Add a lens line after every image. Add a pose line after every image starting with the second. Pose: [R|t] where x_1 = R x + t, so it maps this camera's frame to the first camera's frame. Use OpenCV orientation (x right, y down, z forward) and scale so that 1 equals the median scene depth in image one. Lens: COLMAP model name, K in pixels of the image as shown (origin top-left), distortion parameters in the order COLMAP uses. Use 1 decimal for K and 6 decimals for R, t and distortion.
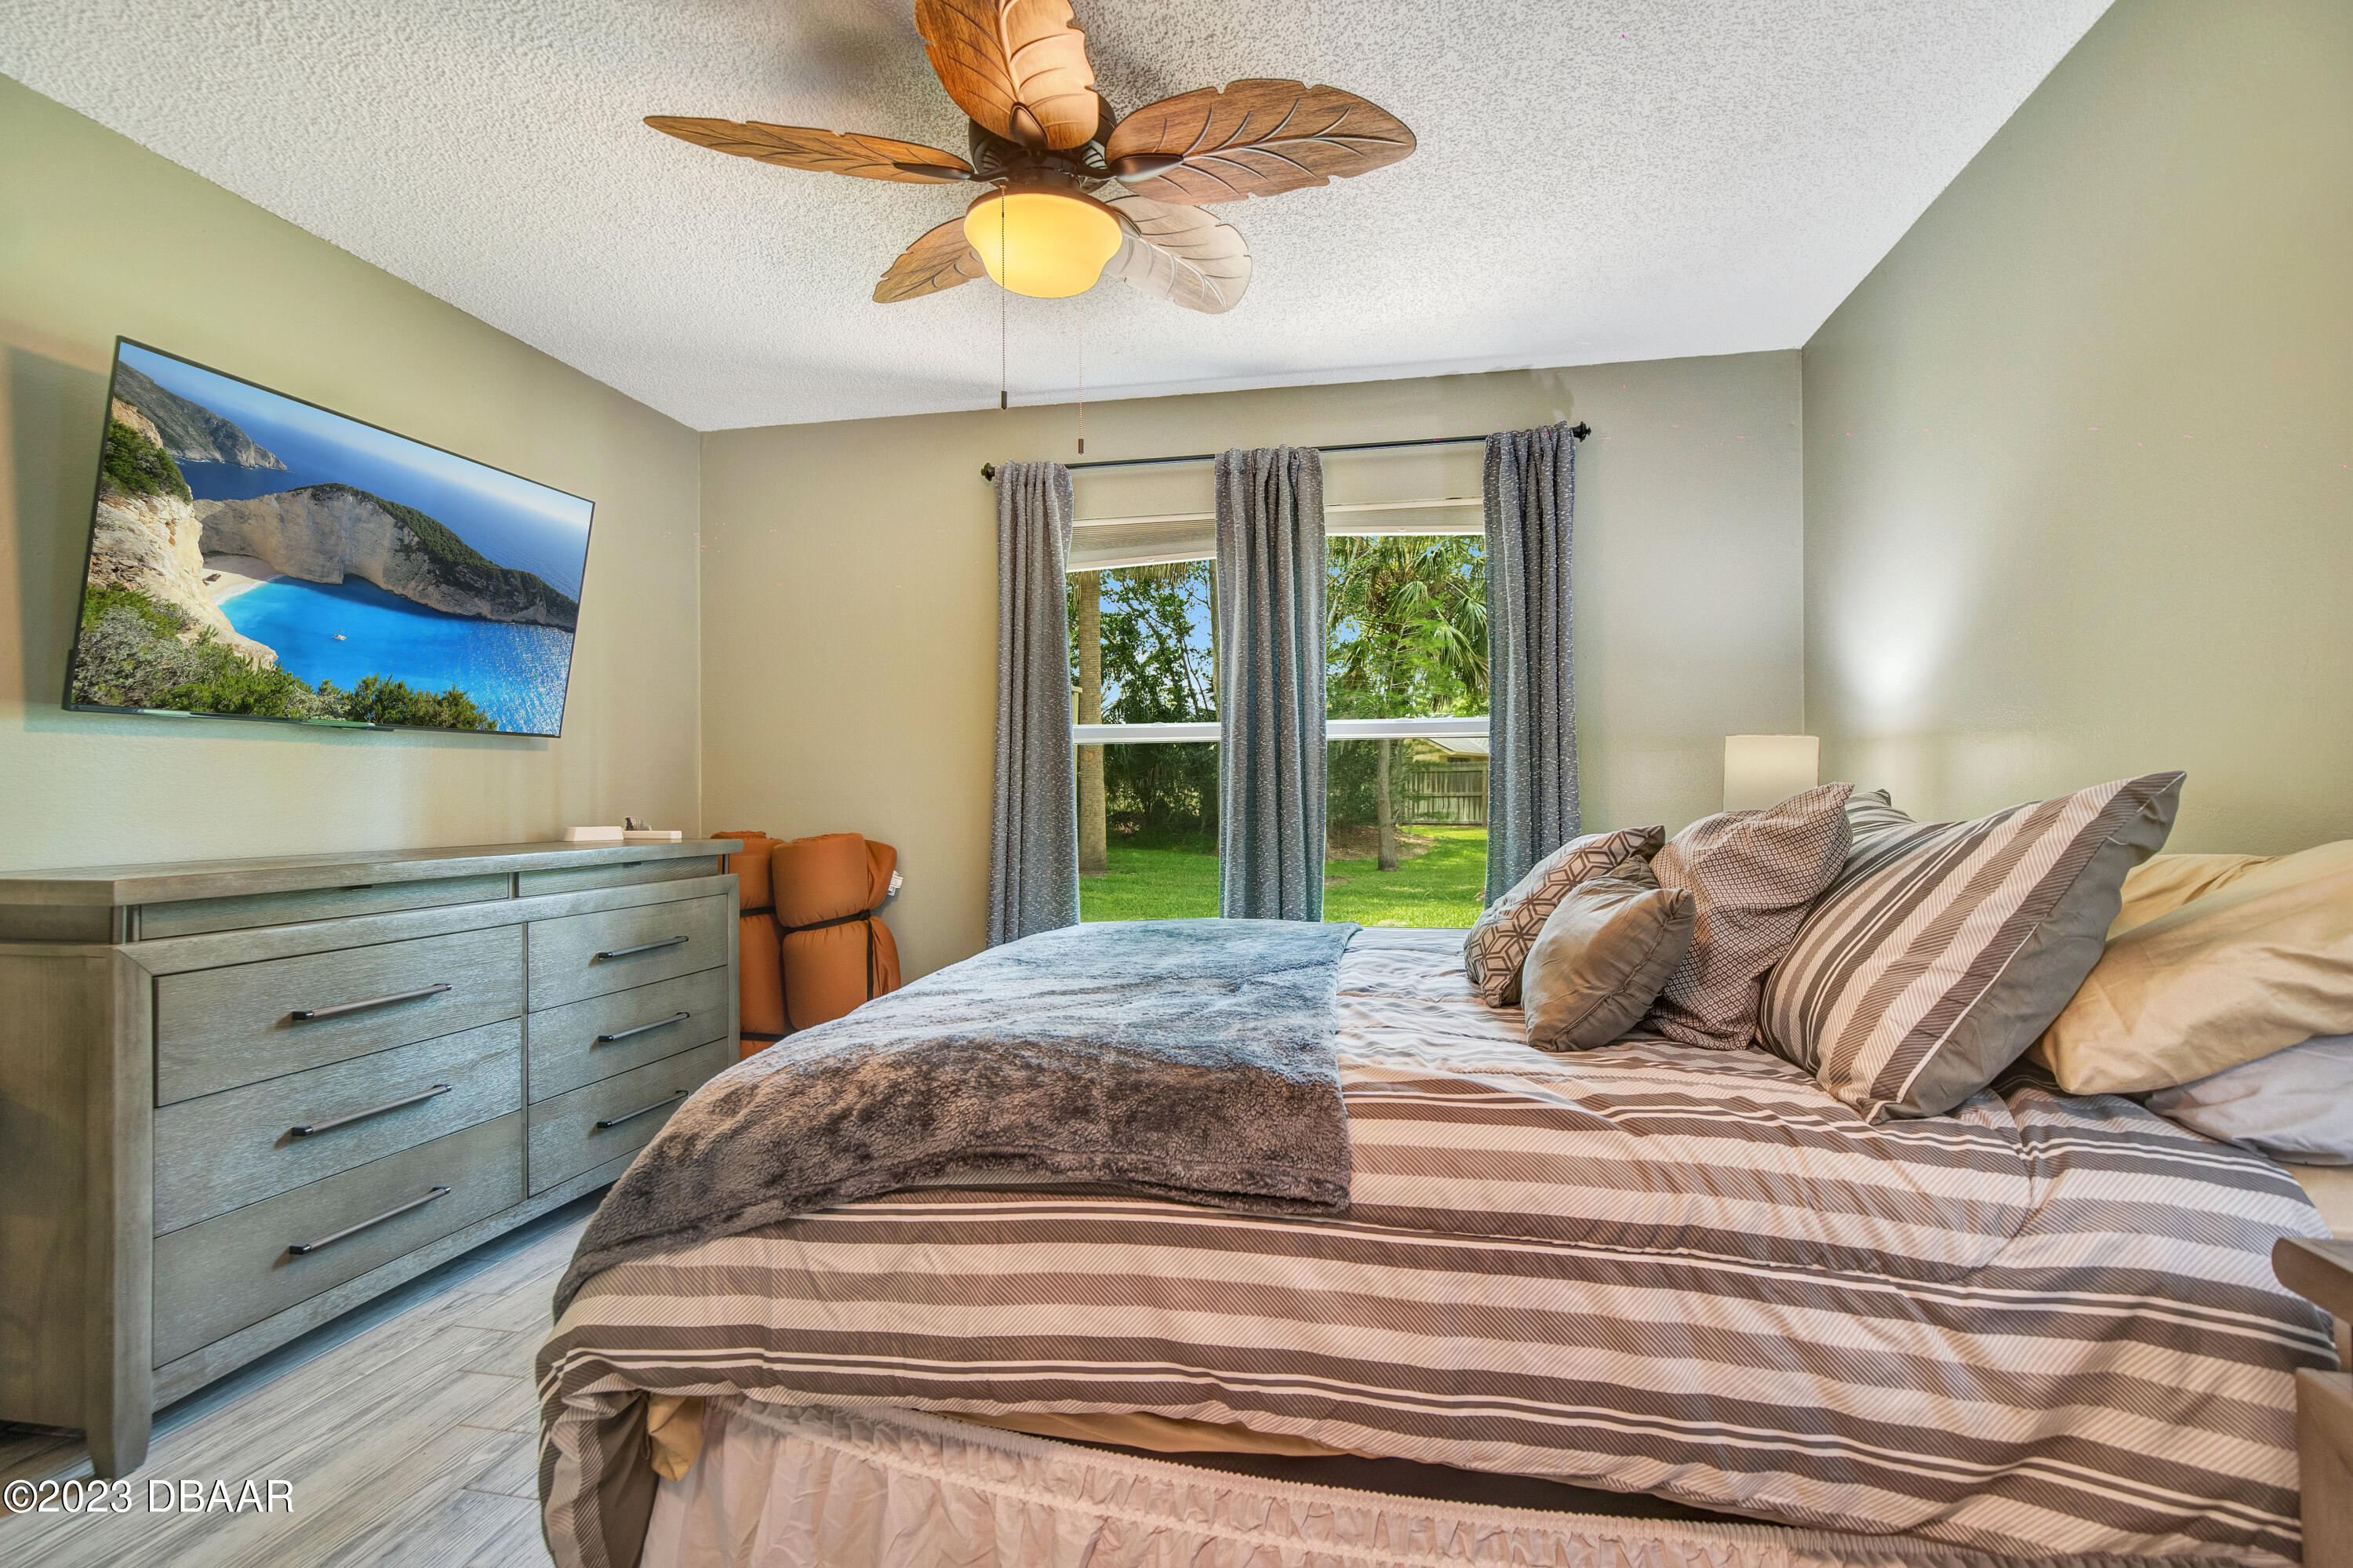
lens RADIAL K [[1104.0, 0, 1204.0], [0, 1104.0, 771.7], [0, 0, 1]] dist [-0.001465, -0.000055]
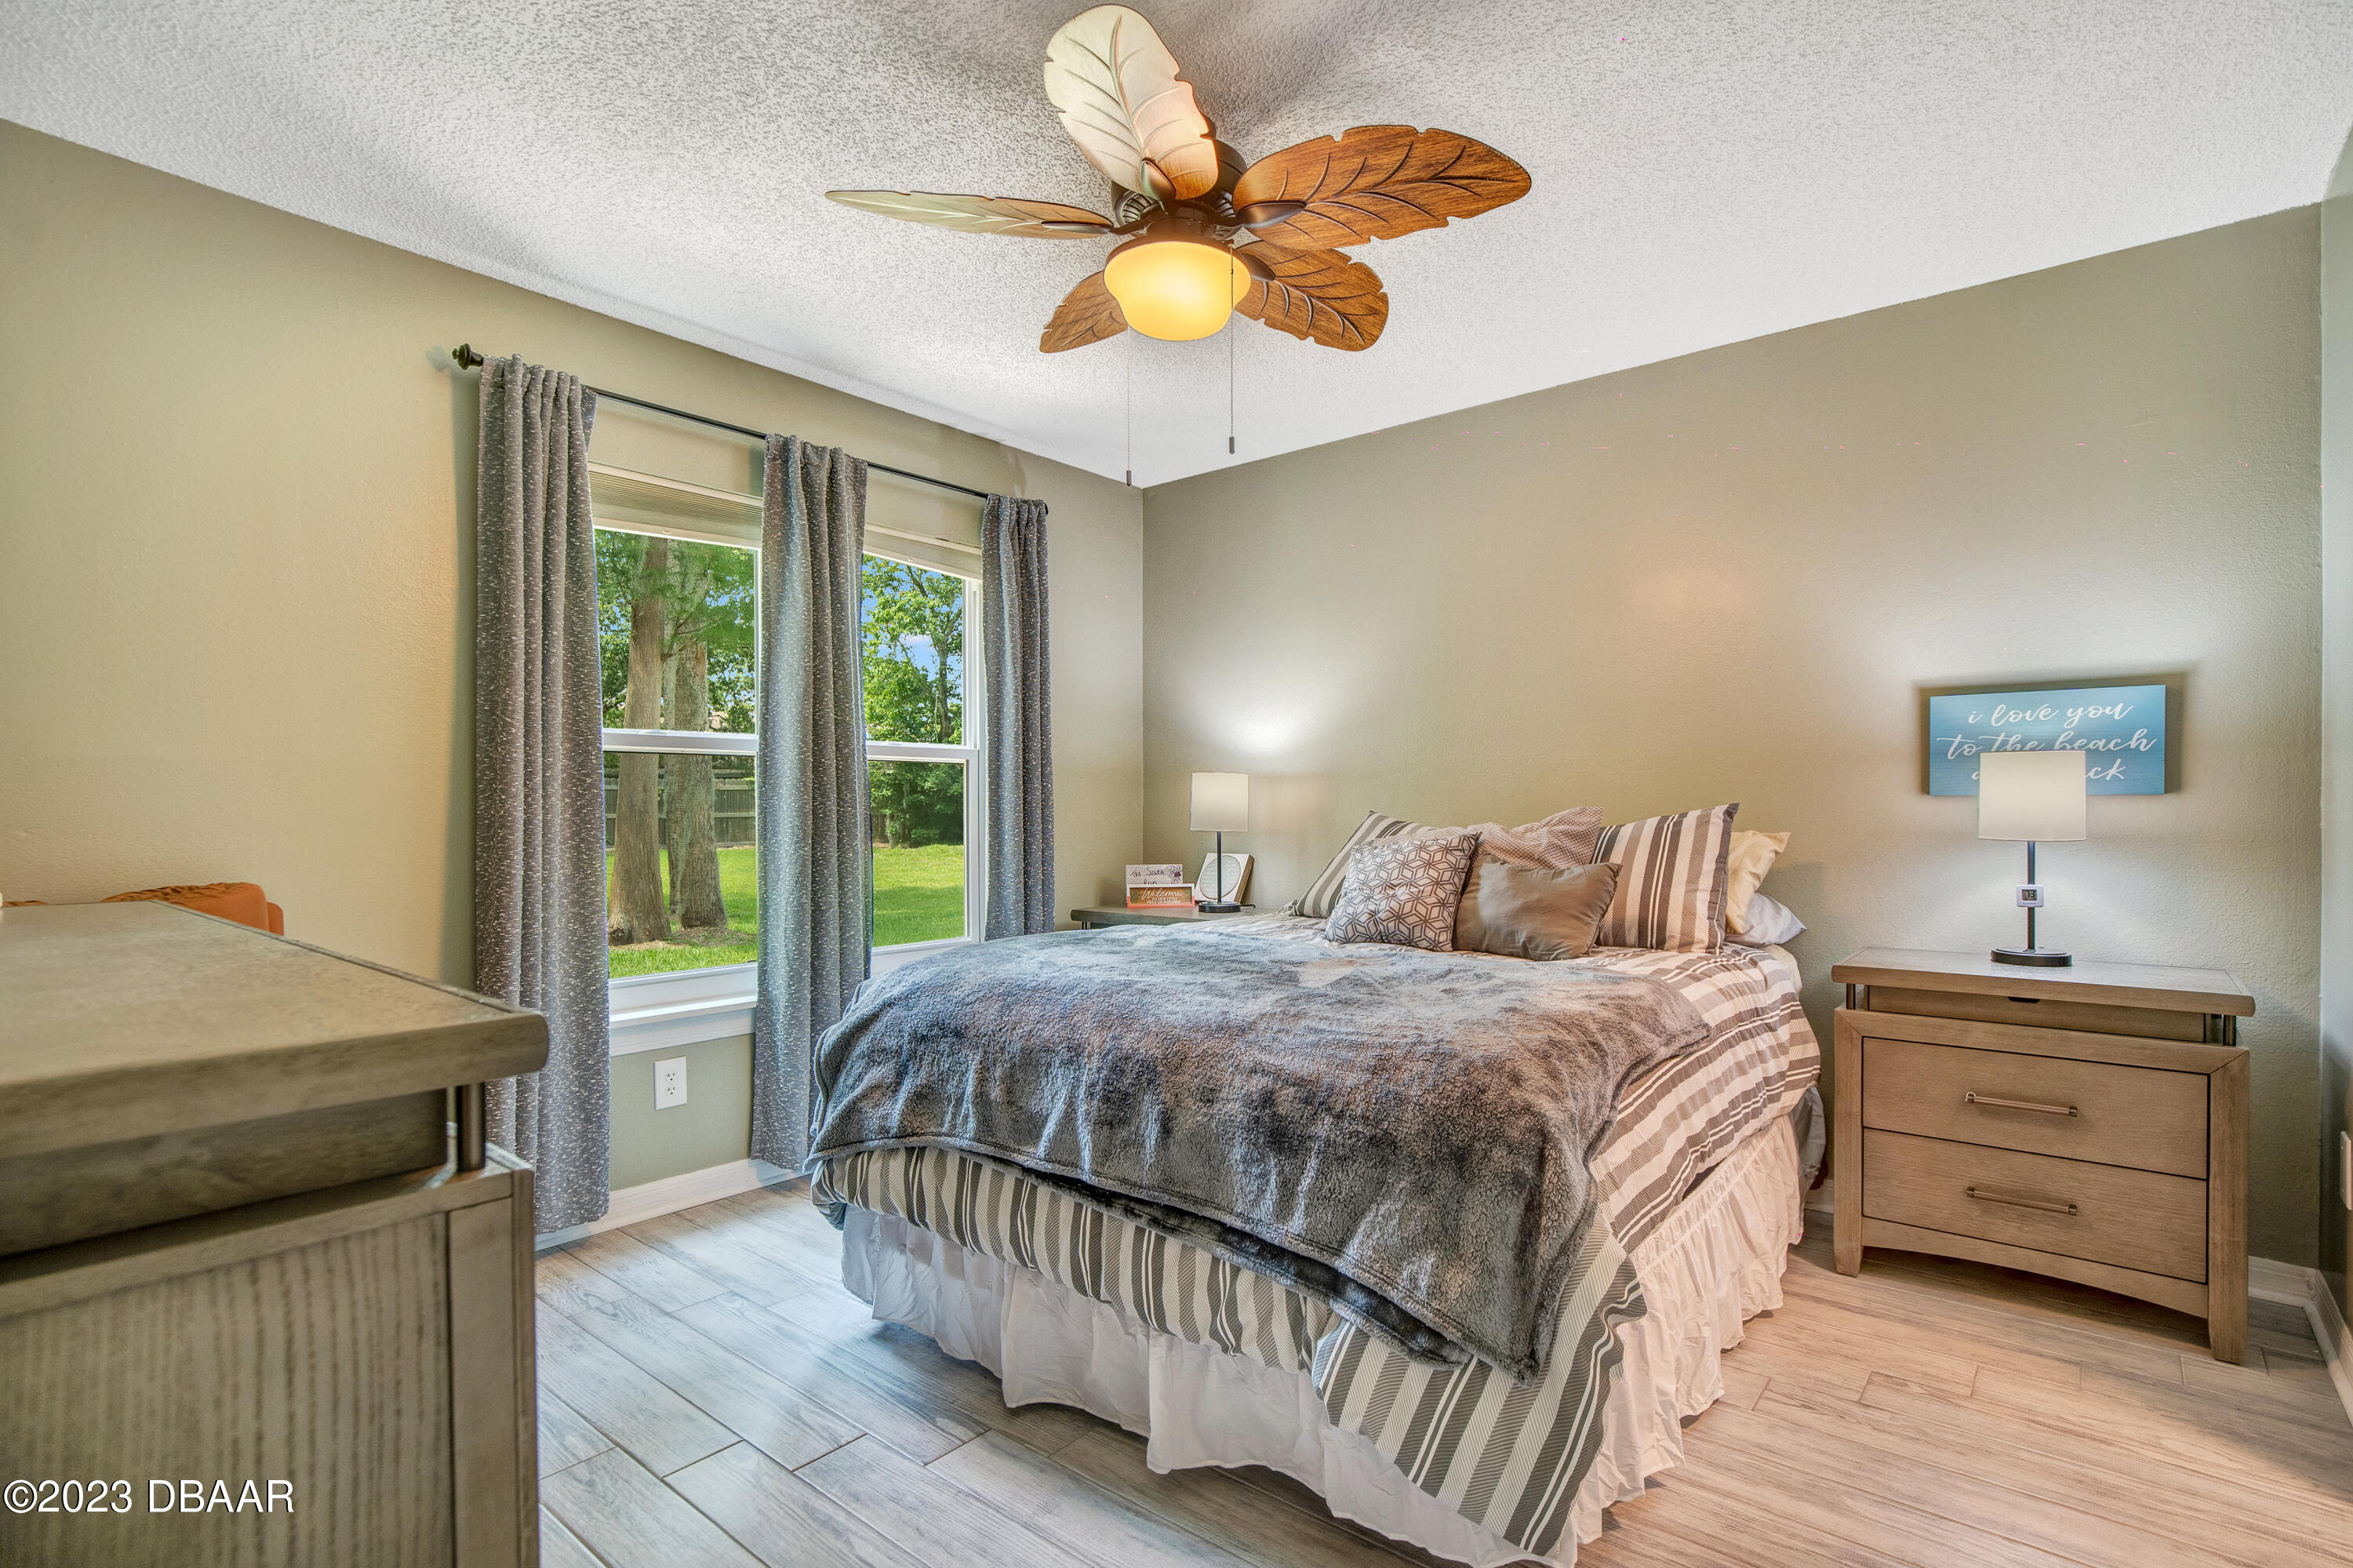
lens RADIAL K [[1106.4, 0, 1180.4], [0, 1106.4, 800.2], [0, 0, 1]] dist [-0.000896, 0.000851]
pose [[0.490393, 0.009148, 0.871454, -0.607460], [-0.012865, 0.999912, -0.003257, 0.005253], [-0.871407, -0.009613, 0.490467, 0.274254]]
